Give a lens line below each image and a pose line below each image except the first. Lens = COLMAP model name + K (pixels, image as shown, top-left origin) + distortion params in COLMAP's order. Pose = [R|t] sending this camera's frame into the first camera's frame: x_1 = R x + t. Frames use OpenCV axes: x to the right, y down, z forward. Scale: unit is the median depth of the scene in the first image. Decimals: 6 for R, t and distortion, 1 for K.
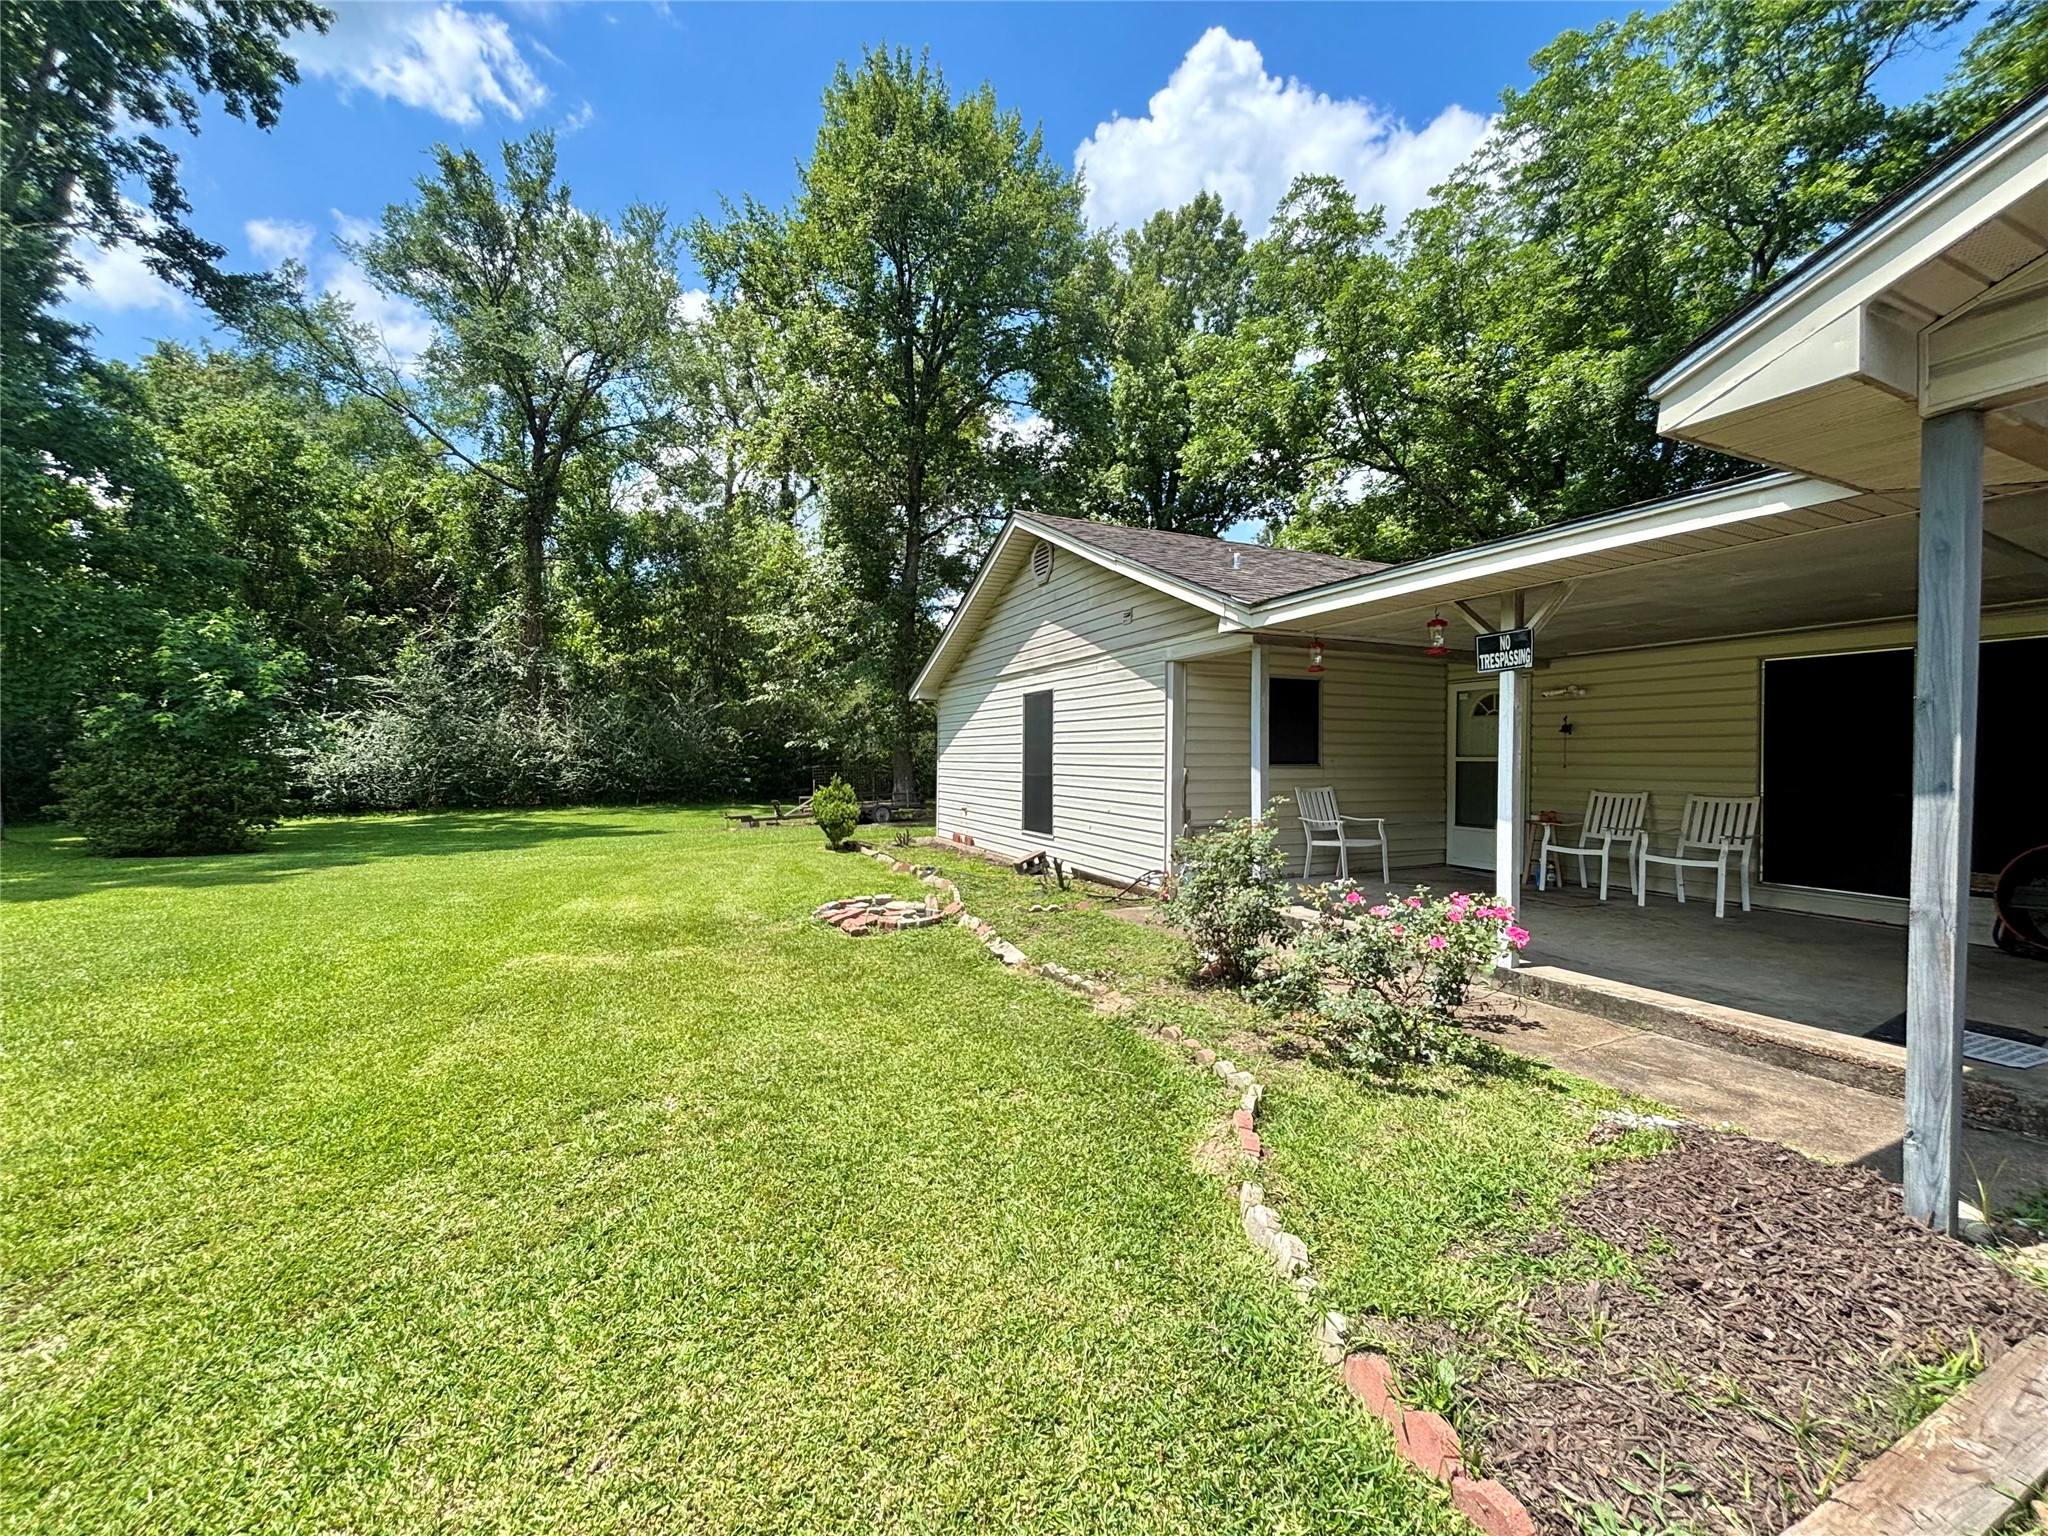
lens RADIAL K [[818.4, 0, 1027.1], [0, 818.4, 768.2], [0, 0, 1]] dist [-0.003764, 0.000811]
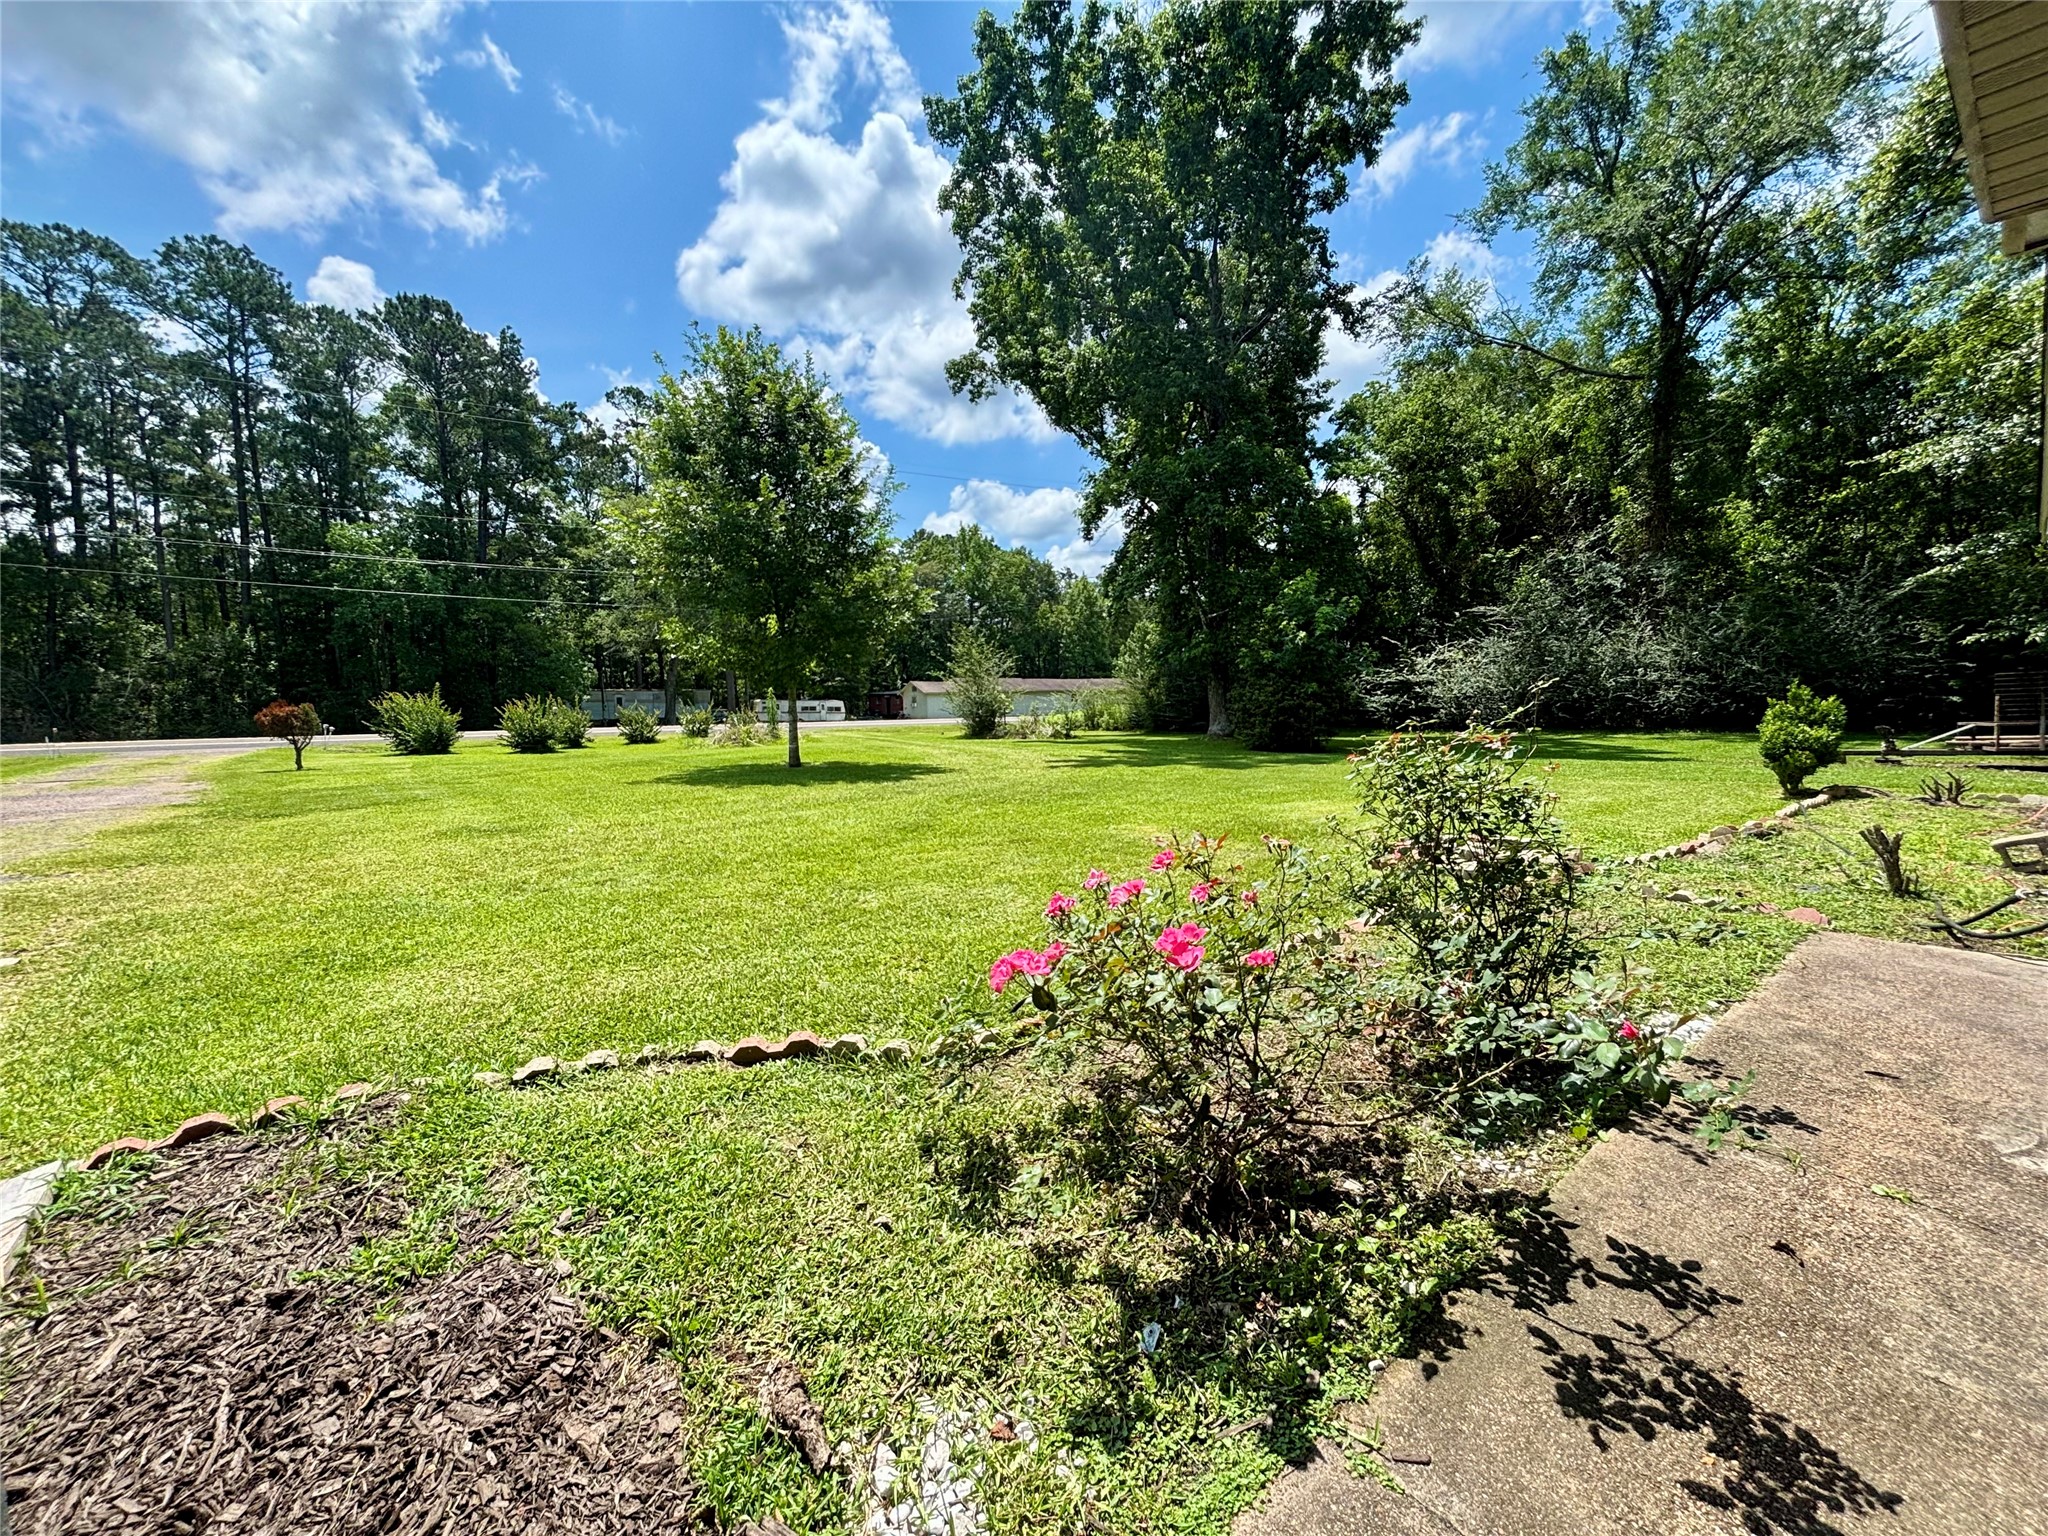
lens RADIAL K [[818.4, 0, 1026.0], [0, 818.4, 769.0], [0, 0, 1]] dist [-0.003764, 0.000811]
pose [[0.243980, 0.075440, -0.966841, 0.142594], [0.012198, 0.996652, 0.080845, 0.009994], [0.969703, -0.031518, 0.242243, 0.129682]]
